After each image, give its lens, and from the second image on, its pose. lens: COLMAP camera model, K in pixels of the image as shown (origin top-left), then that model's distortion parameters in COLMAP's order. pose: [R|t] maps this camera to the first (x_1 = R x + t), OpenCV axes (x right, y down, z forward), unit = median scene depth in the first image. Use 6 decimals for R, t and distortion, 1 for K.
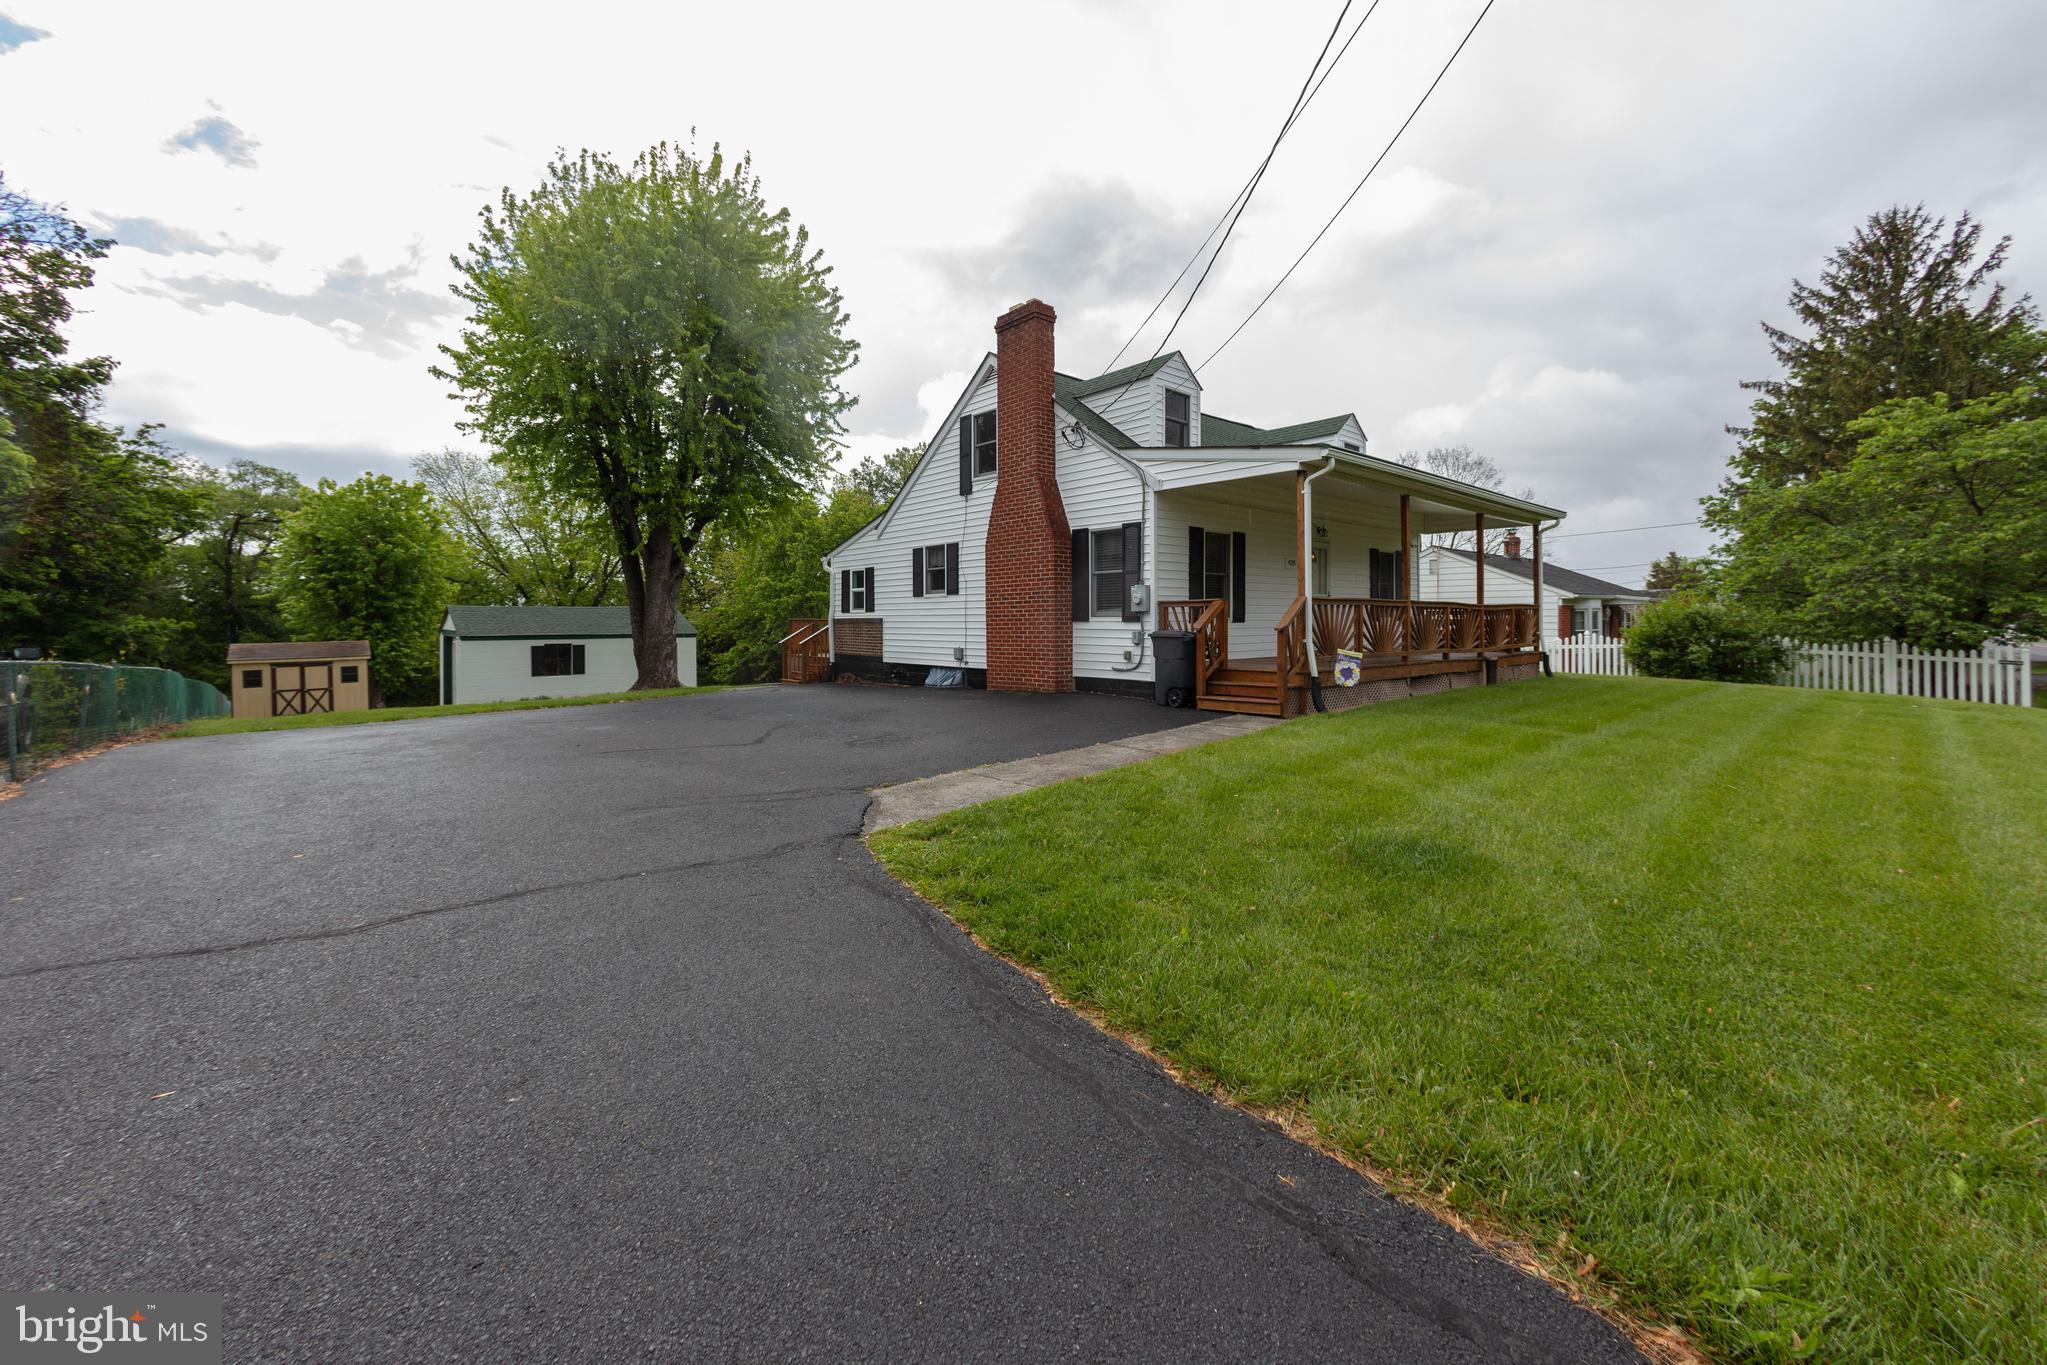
lens RADIAL K [[812.9, 0, 1027.1], [0, 812.9, 622.5], [0, 0, 1]] dist [0.002374, 0.000058]
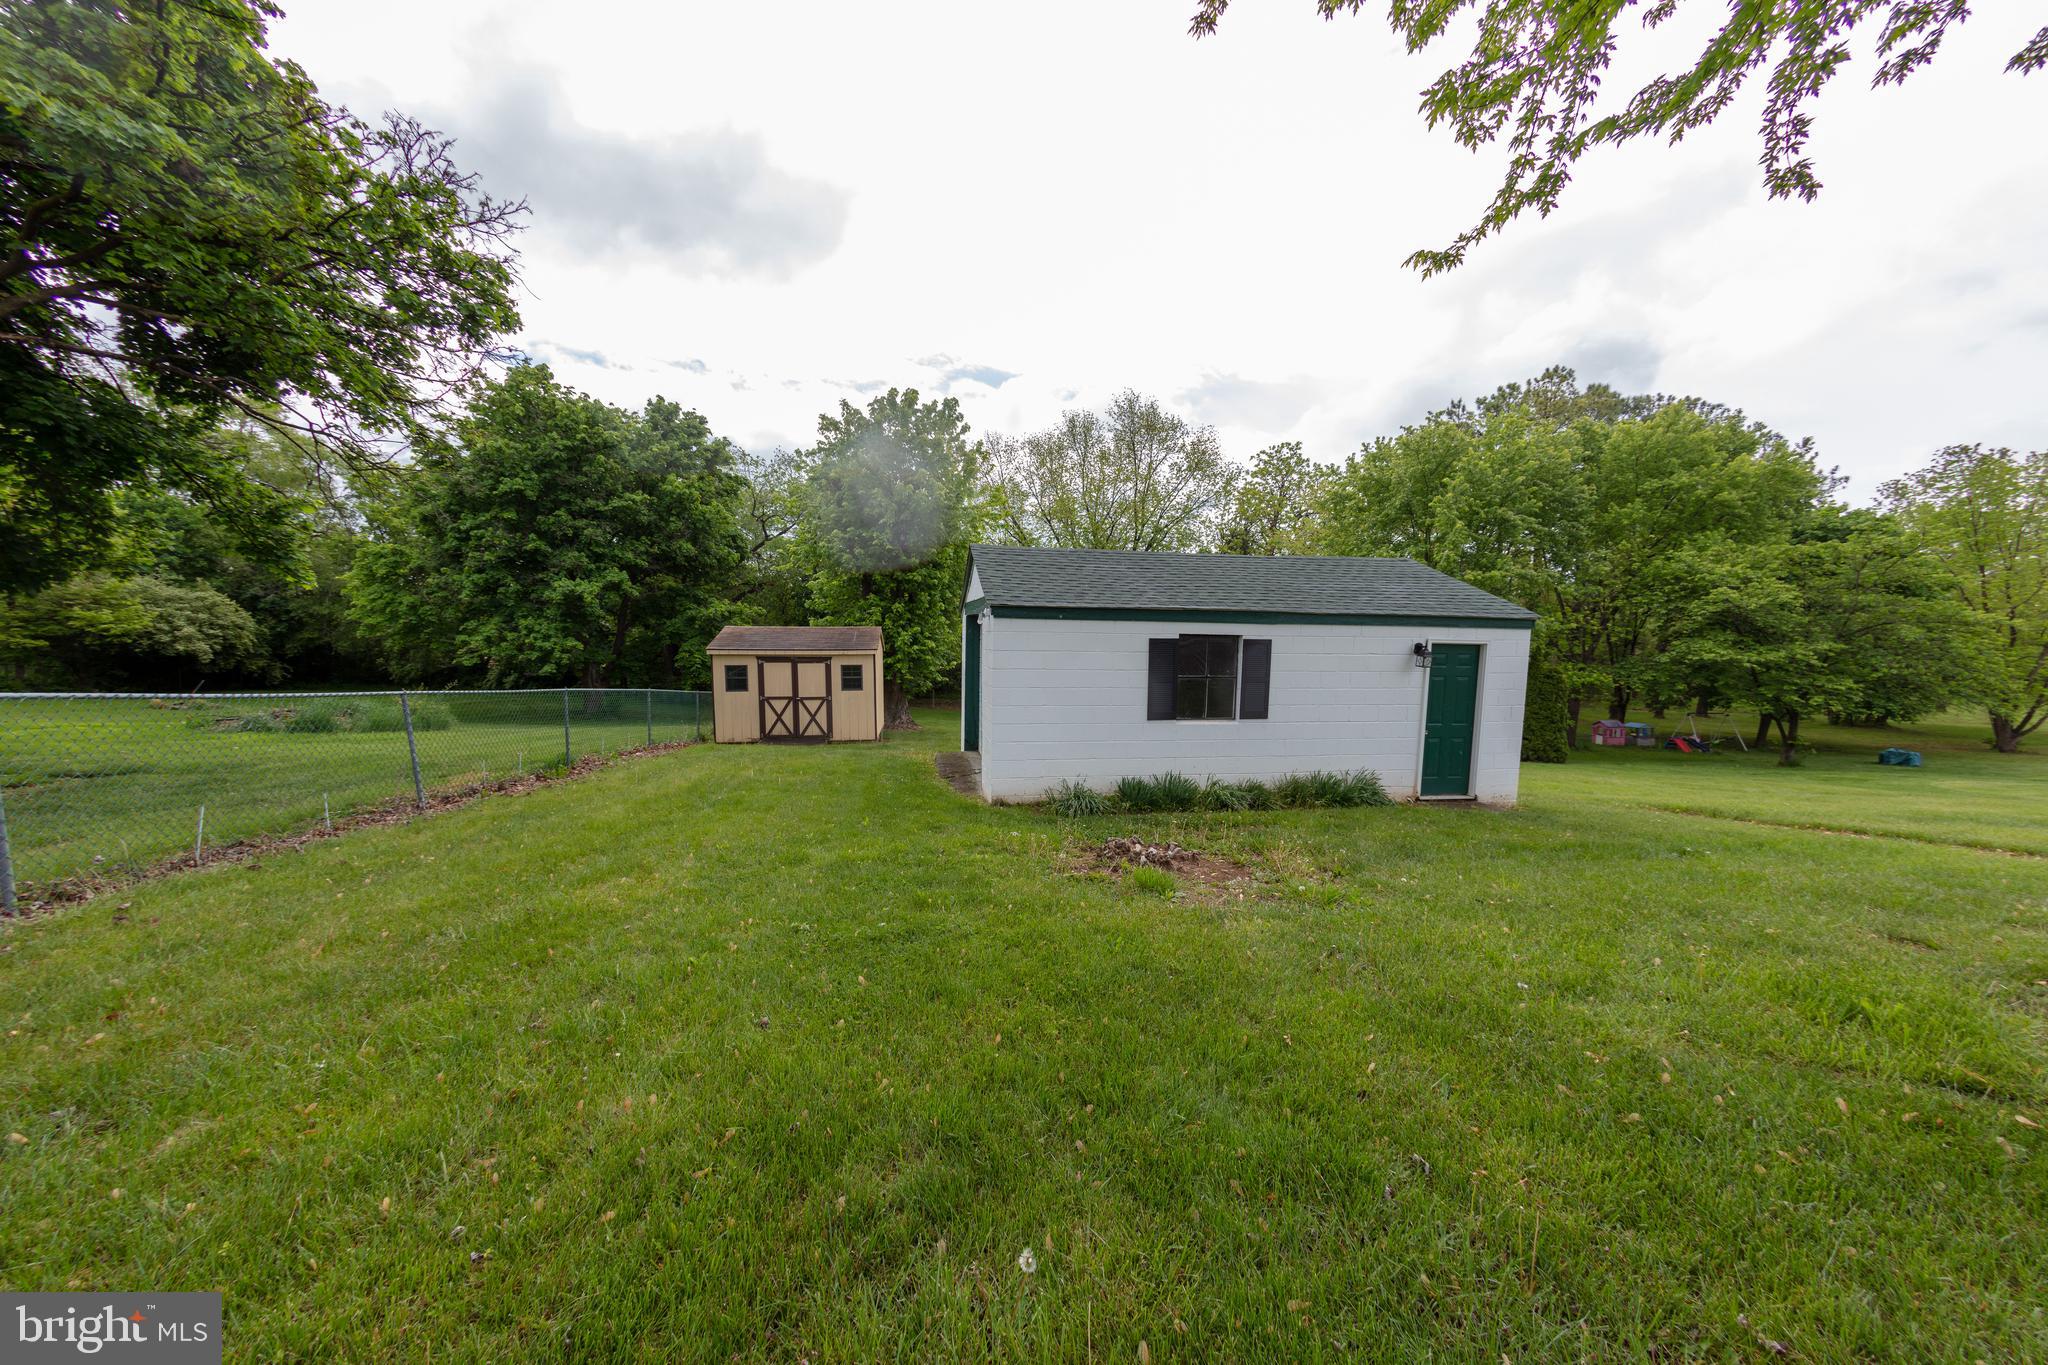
lens RADIAL K [[682.8, 0, 1025.0], [0, 682.8, 692.7], [0, 0, 1]] dist [0.002056, 0.000148]
pose [[0.841677, 0.068539, -0.535614, -0.727891], [-0.021965, 0.995437, 0.092862, 0.038558], [0.539535, -0.066395, 0.839341, 1.056897]]
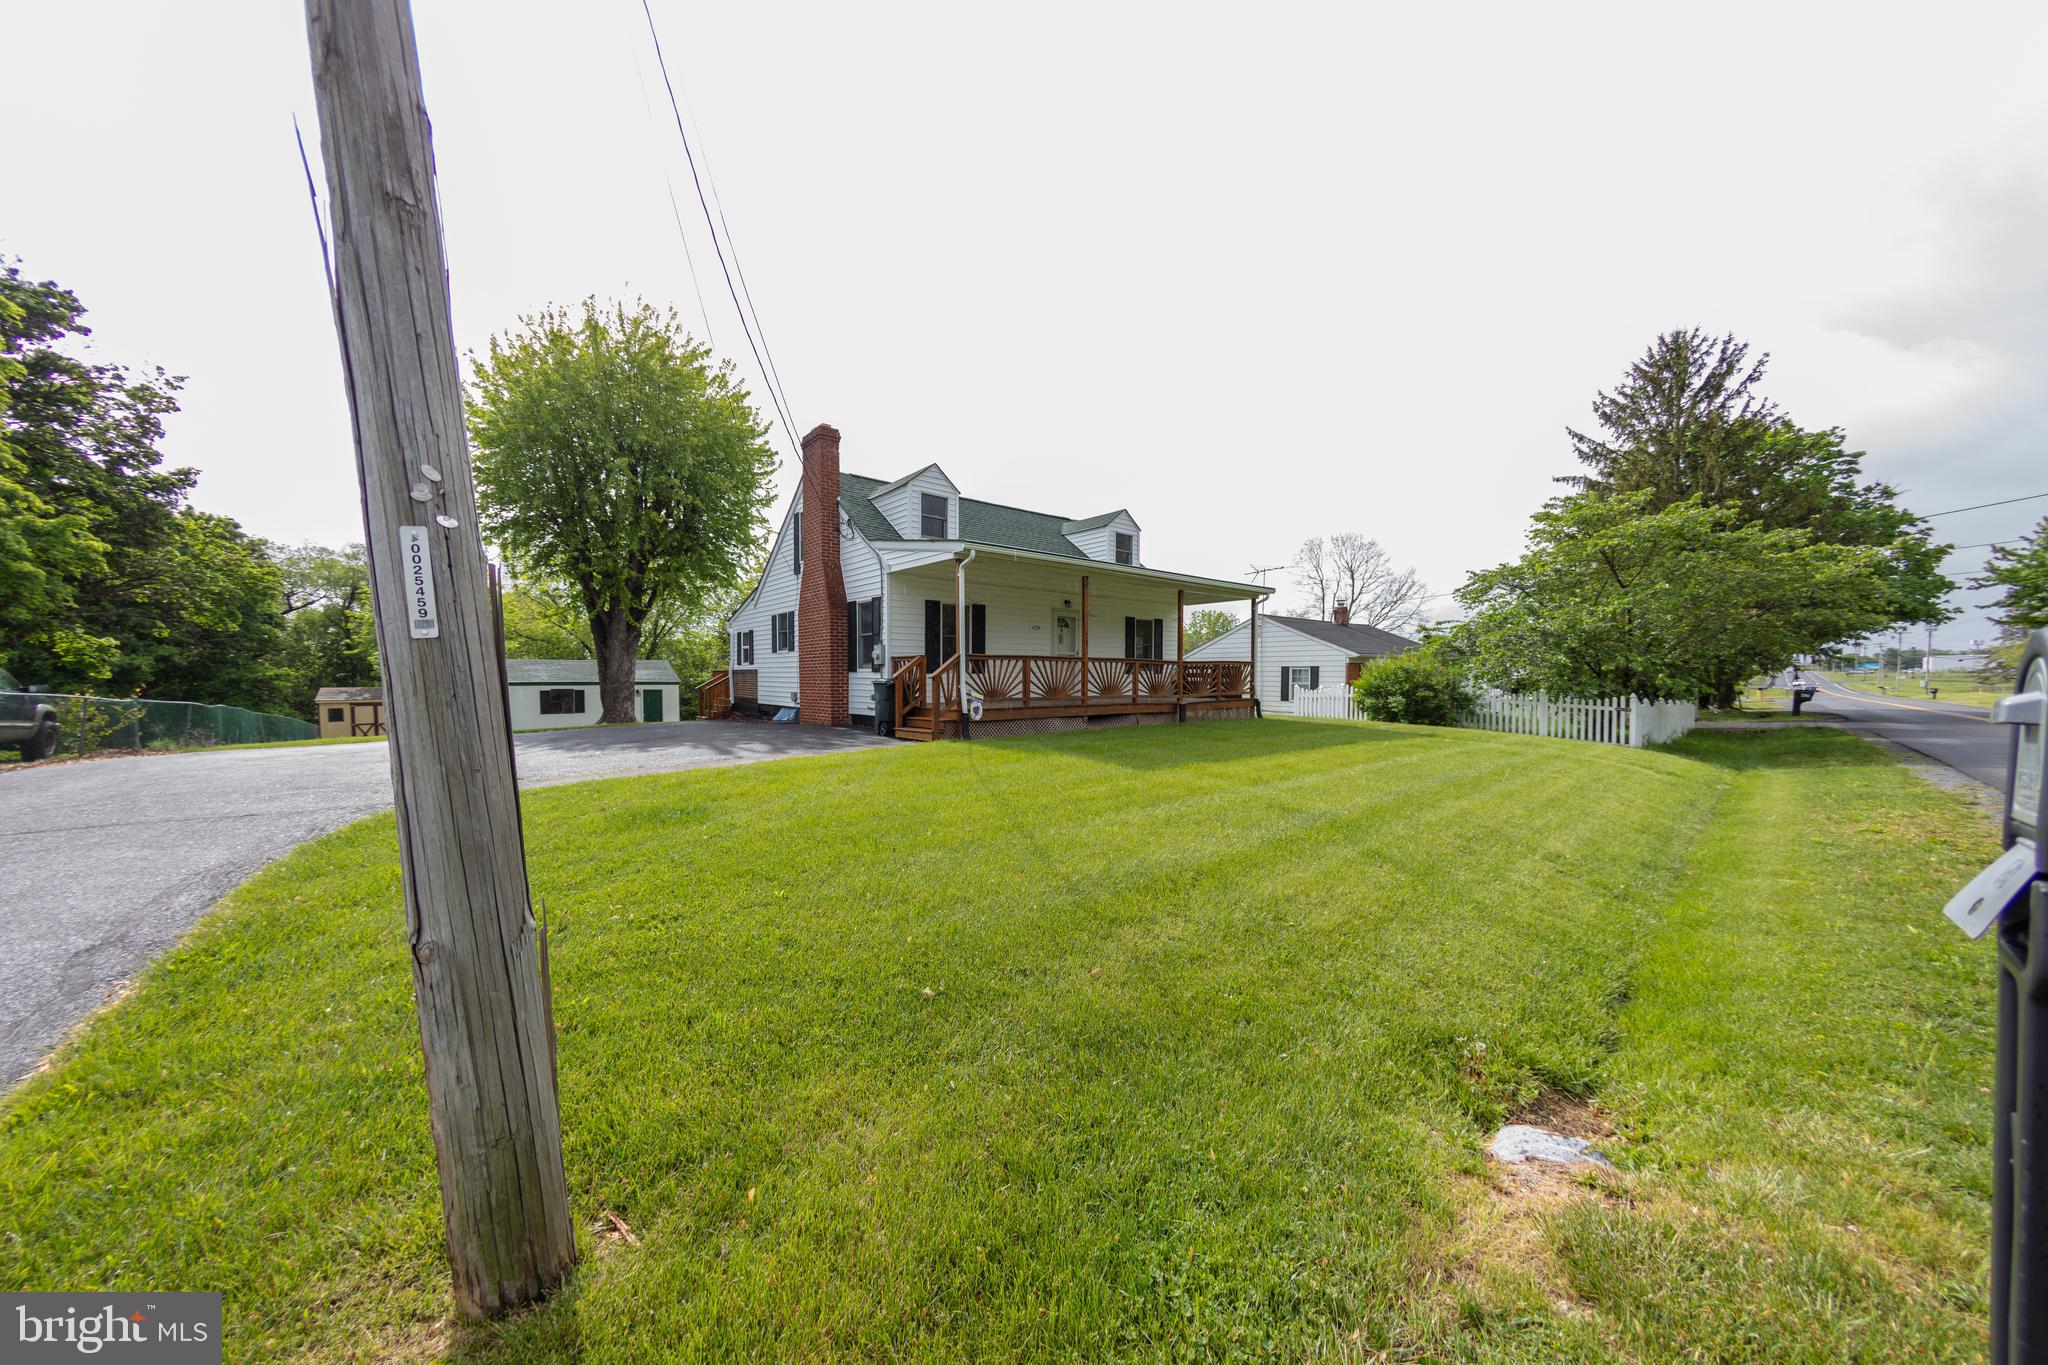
lens RADIAL K [[682.8, 0, 1025.0], [0, 682.8, 692.7], [0, 0, 1]] dist [0.002056, 0.000148]
pose [[0.999415, 0.006588, -0.033568, 0.278881], [-0.005784, 0.999696, 0.023973, 0.003133], [0.033716, -0.023765, 0.999149, -0.069467]]
